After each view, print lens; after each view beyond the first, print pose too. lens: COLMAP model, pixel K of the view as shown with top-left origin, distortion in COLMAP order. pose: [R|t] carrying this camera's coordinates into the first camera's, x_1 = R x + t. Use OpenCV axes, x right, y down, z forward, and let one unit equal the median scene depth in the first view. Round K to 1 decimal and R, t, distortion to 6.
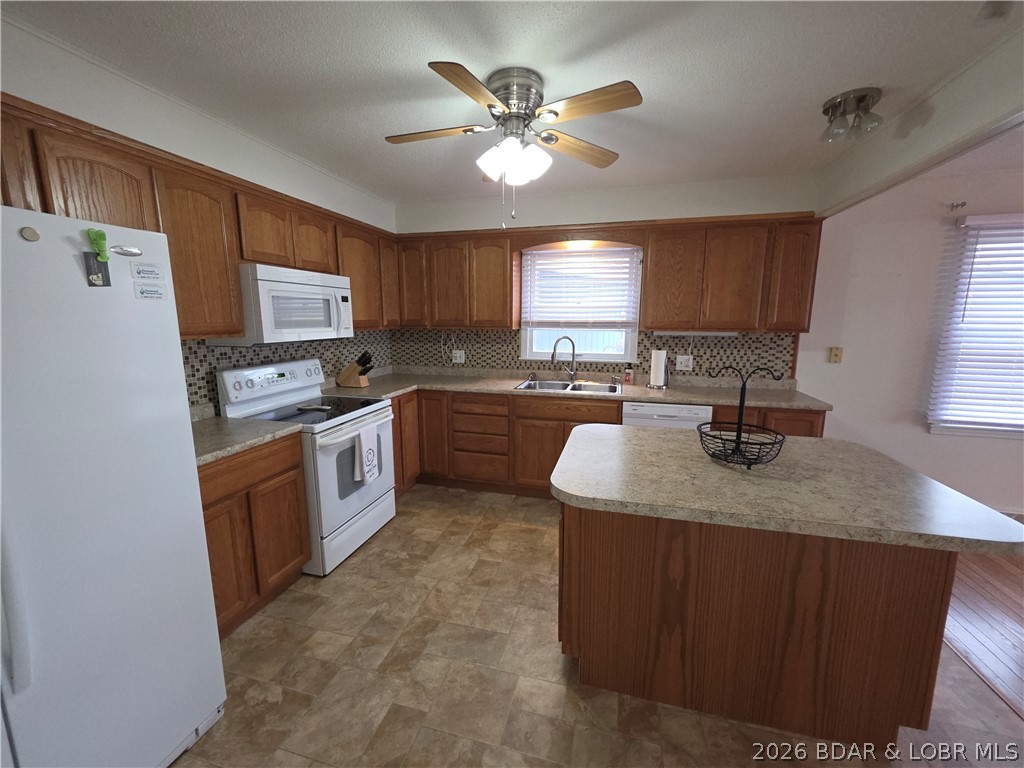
lens RADIAL K [[410.3, 0, 515.1], [0, 410.3, 386.2], [0, 0, 1]] dist [-0.001761, -0.000197]
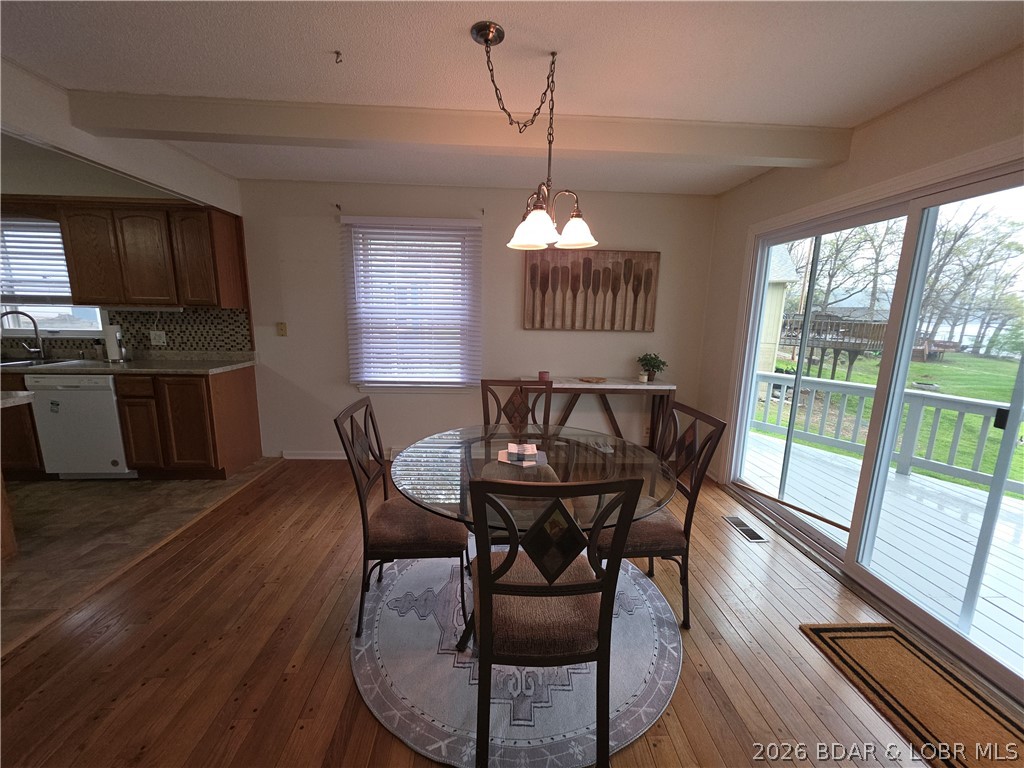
lens RADIAL K [[410.3, 0, 515.1], [0, 410.3, 386.2], [0, 0, 1]] dist [-0.001761, -0.000197]
pose [[0.951155, -0.040644, 0.306026, 0.991788], [0.035874, 0.999131, 0.021197, 0.079888], [-0.306622, -0.009183, 0.951787, -0.294601]]
